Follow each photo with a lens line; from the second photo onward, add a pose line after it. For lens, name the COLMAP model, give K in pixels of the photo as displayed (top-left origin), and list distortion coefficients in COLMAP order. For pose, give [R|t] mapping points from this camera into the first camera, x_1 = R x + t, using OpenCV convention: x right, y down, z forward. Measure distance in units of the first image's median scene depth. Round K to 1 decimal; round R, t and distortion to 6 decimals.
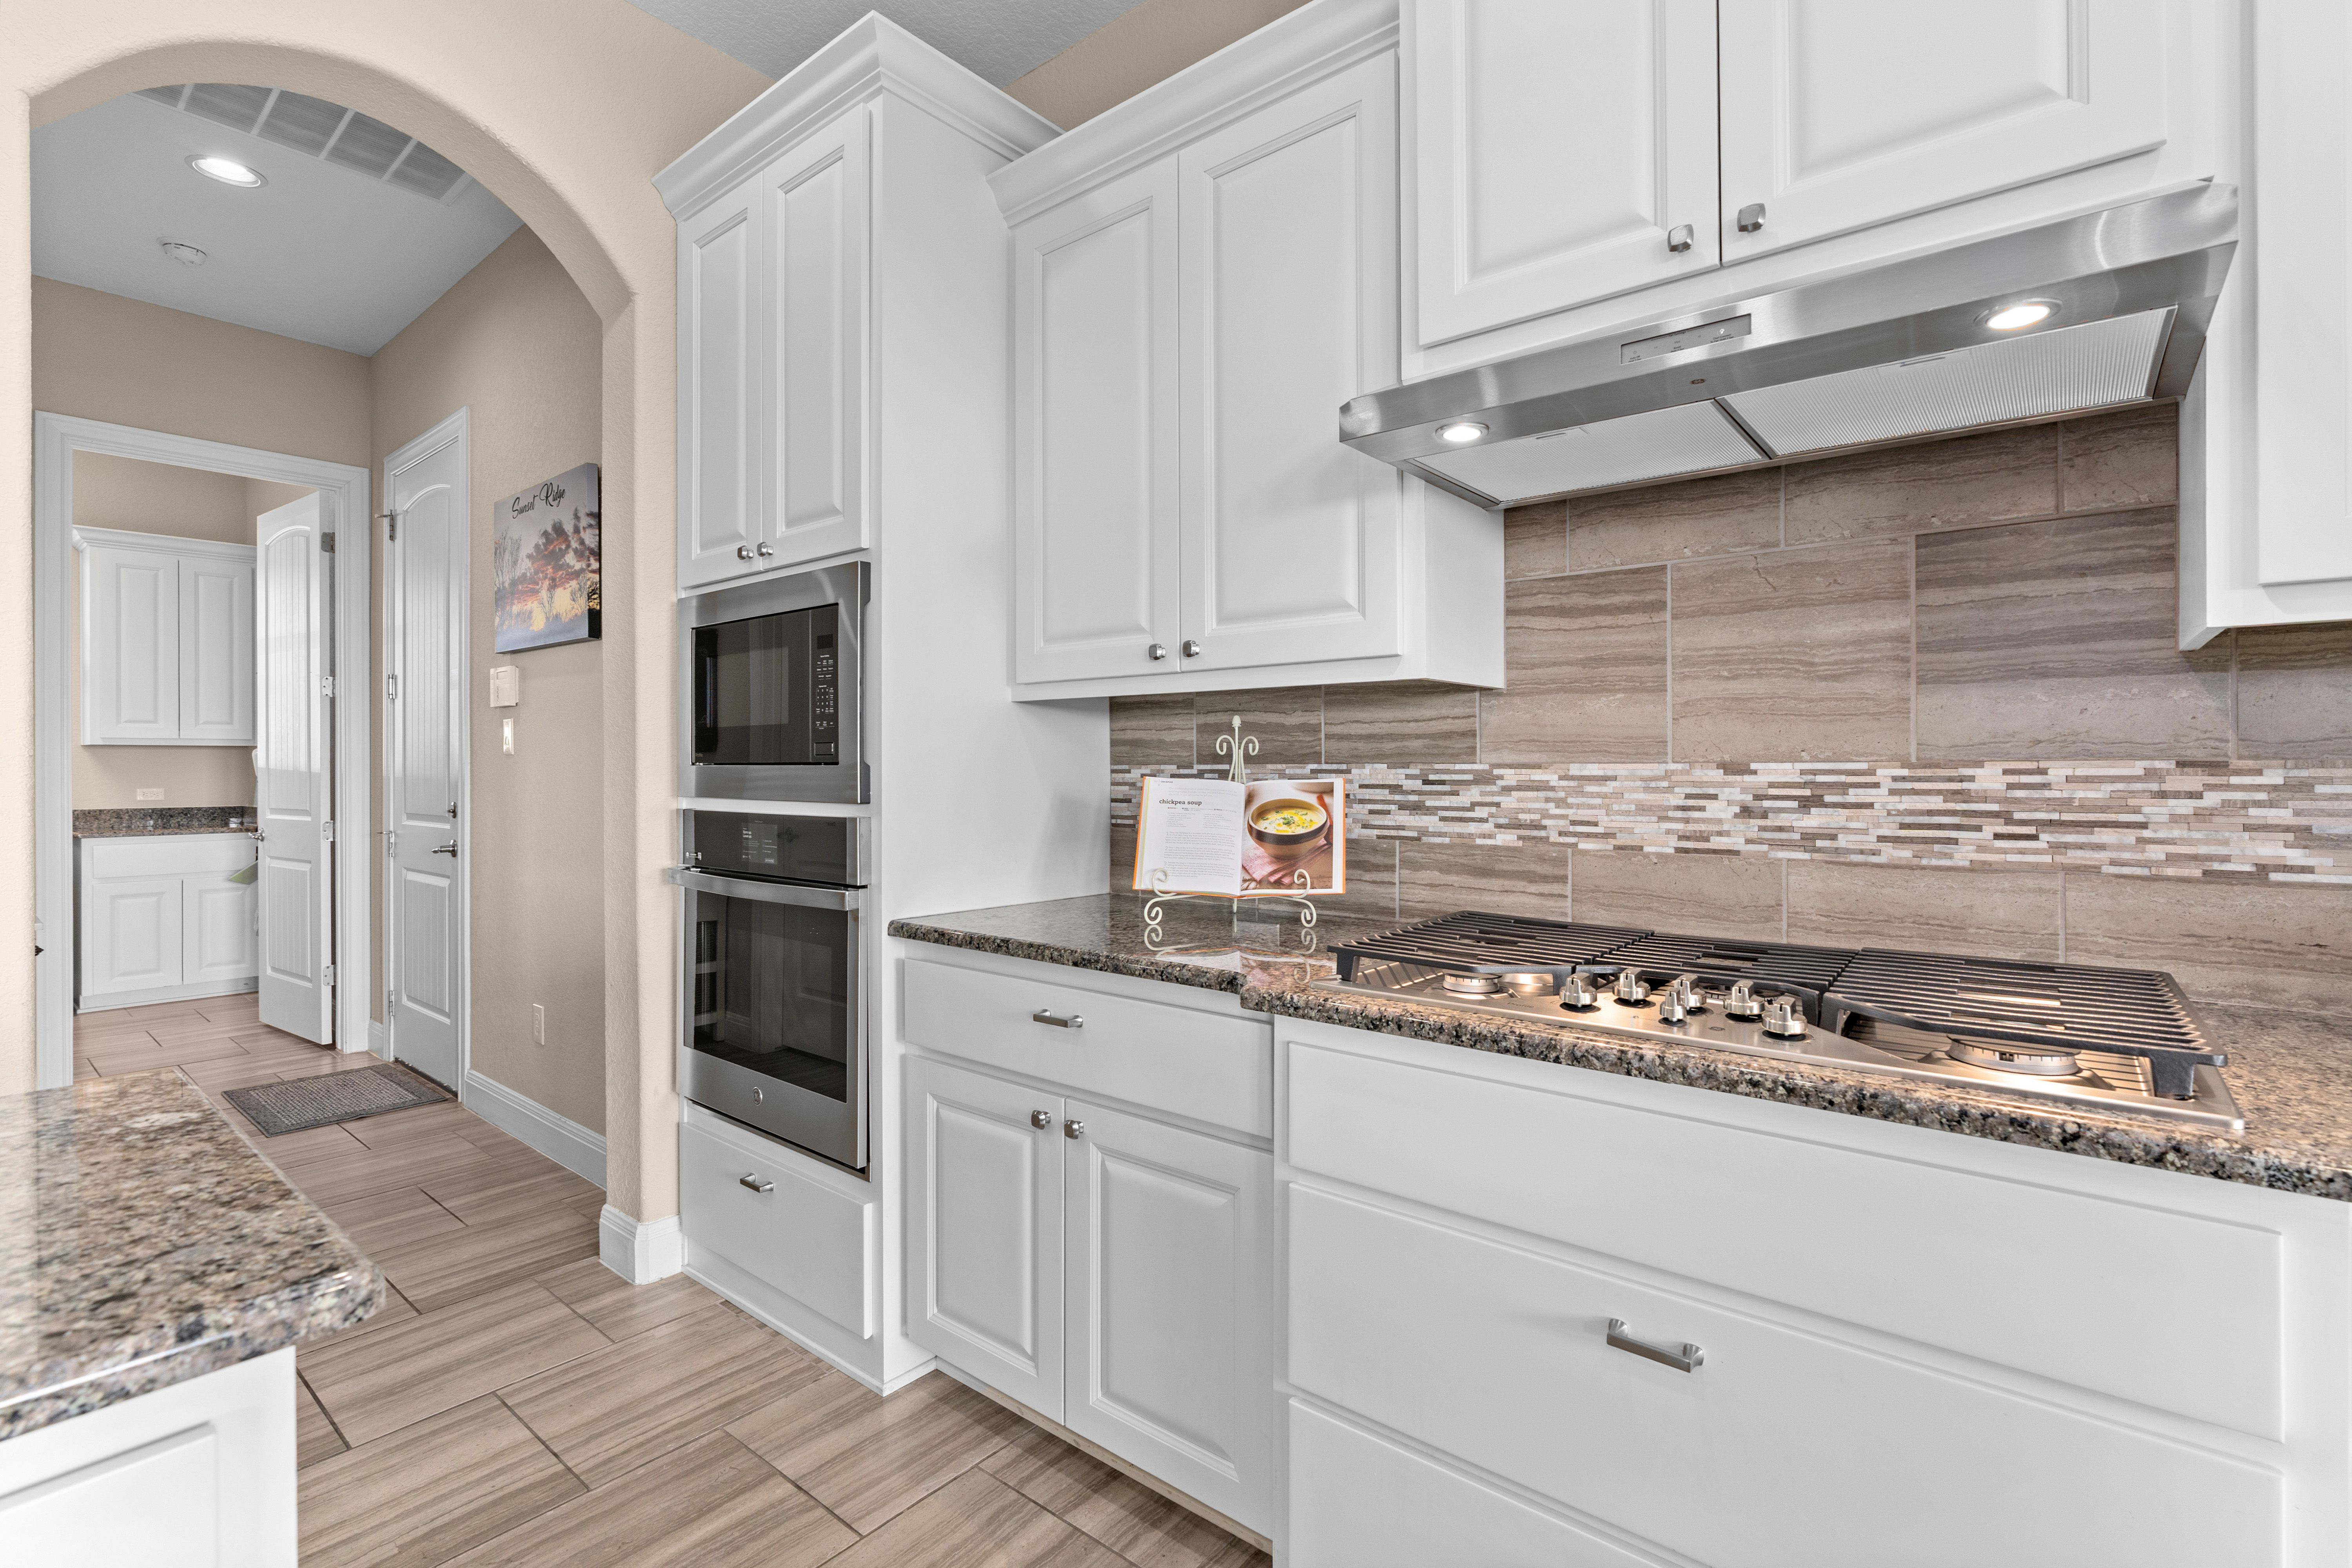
lens RADIAL K [[1064.1, 0, 1183.3], [0, 1064.1, 761.9], [0, 0, 1]] dist [-0.006210, 0.000501]
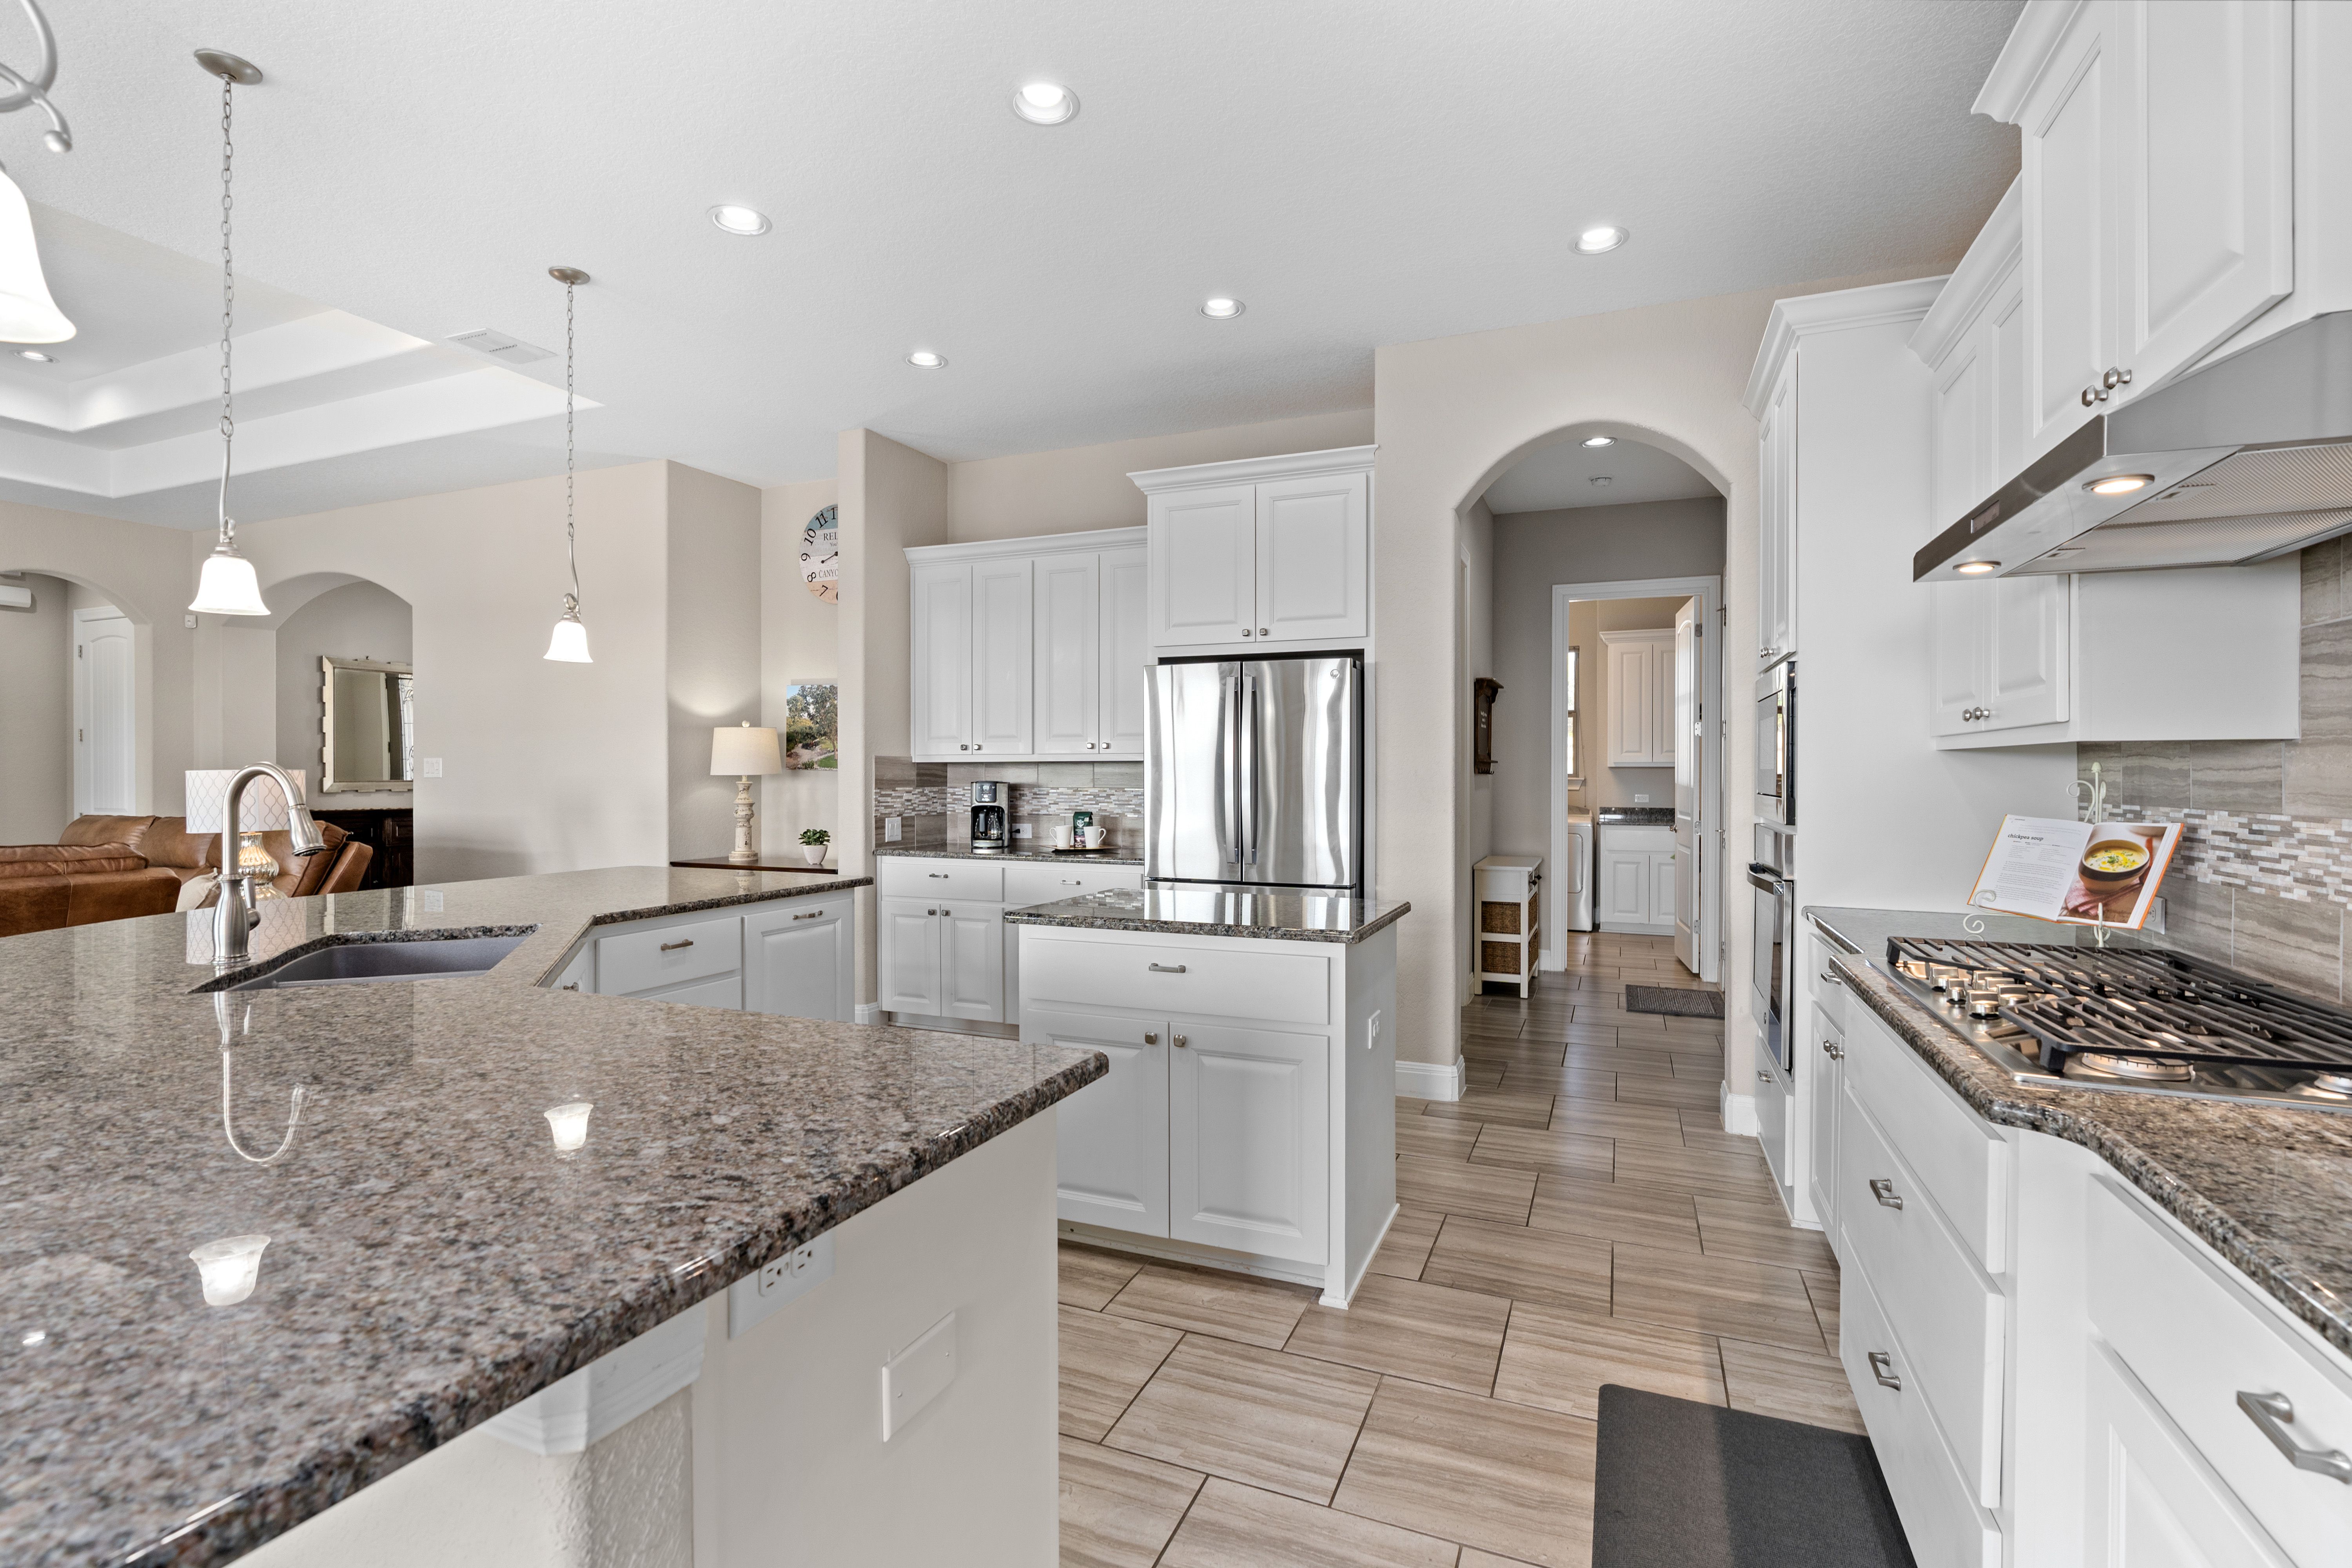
lens RADIAL K [[1064.1, 0, 1185.6], [0, 1064.1, 783.8], [0, 0, 1]] dist [-0.006210, 0.000501]
pose [[0.295802, 0.013266, -0.955157, 0.909567], [0.001148, 0.999898, 0.014243, -0.042241], [0.955248, -0.005309, 0.295757, -0.253248]]
